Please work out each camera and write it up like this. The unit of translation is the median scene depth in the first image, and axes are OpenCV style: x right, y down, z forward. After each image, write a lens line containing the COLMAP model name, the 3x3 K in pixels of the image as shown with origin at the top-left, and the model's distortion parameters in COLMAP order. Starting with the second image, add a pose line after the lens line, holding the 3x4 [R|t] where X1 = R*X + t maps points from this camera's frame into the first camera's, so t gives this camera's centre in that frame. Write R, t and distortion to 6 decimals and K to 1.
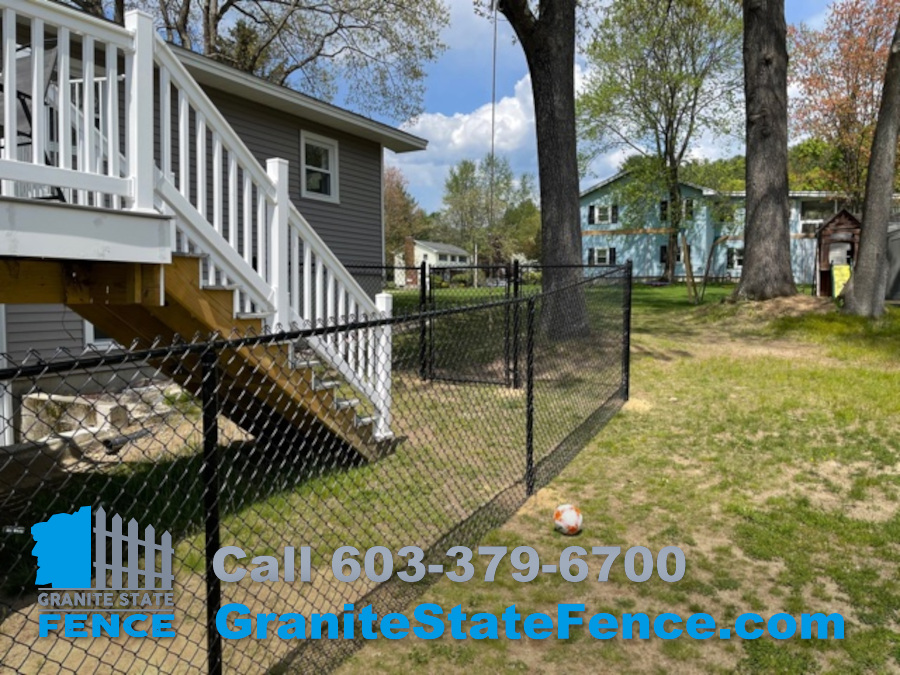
lens RADIAL K [[668.2, 0, 453.8], [0, 668.2, 338.6], [0, 0, 1]] dist [0.065929, -0.090559]
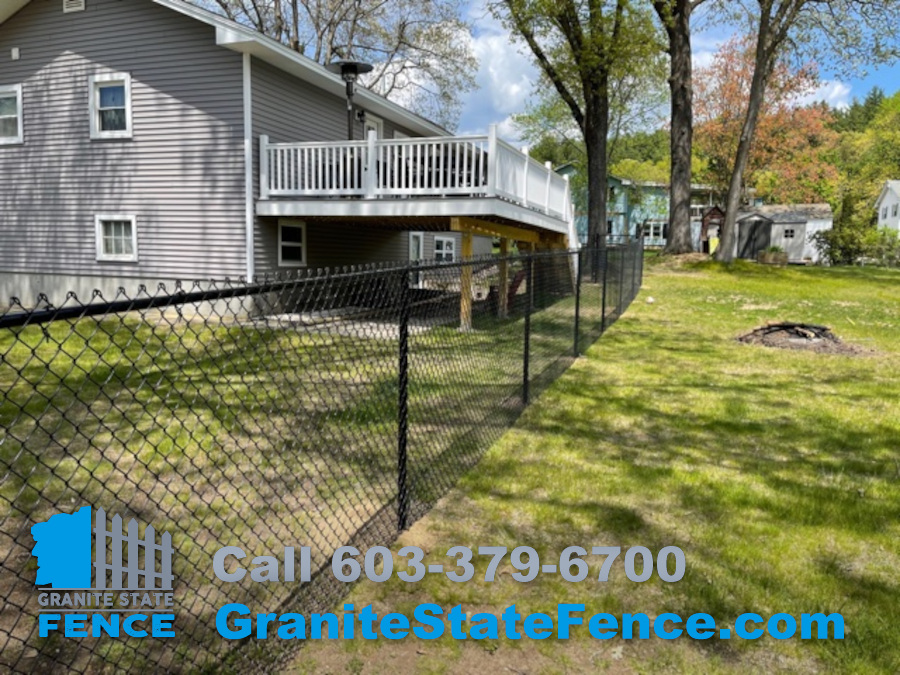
lens RADIAL K [[668.2, 0, 453.8], [0, 668.2, 338.6], [0, 0, 1]] dist [0.065929, -0.090559]
pose [[0.987420, 0.004390, 0.158060, -0.348191], [-0.012641, 0.998607, 0.051234, 0.066278], [-0.157615, -0.052587, 0.986100, -0.596239]]
